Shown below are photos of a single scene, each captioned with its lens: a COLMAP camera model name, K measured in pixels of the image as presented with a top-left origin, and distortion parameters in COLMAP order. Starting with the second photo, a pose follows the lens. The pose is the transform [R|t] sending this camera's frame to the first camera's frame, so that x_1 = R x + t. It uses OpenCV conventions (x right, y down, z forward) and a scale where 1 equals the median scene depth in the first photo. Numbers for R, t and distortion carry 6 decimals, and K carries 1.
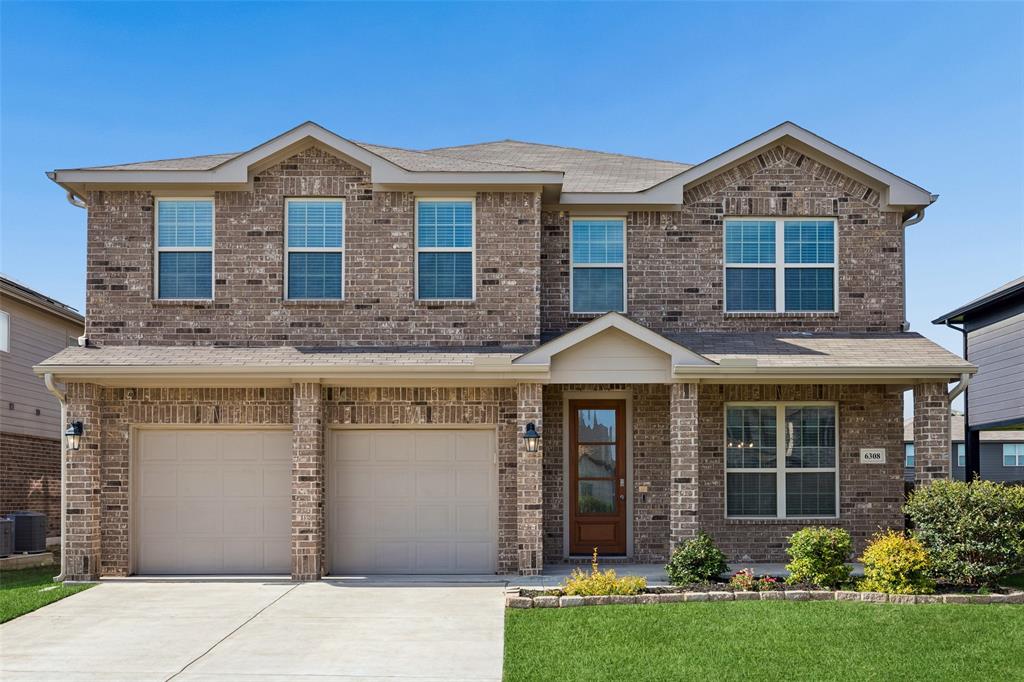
lens RADIAL K [[940.9, 0, 512.0], [0, 940.9, 341.0], [0, 0, 1]] dist [-0.001573, 0.001429]
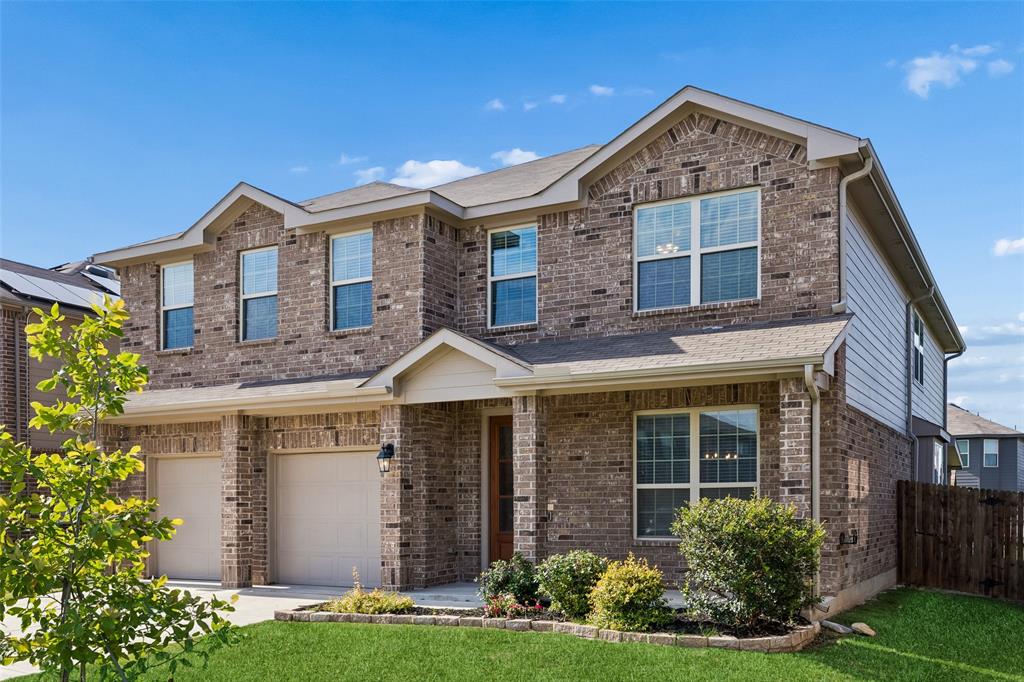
lens RADIAL K [[950.3, 0, 512.0], [0, 950.3, 376.8], [0, 0, 1]] dist [-0.006013, -0.003074]
pose [[0.872418, -0.067551, -0.484070, 0.594030], [0.080357, 0.996750, 0.005729, 0.017883], [0.482110, -0.043897, 0.875011, 0.150785]]
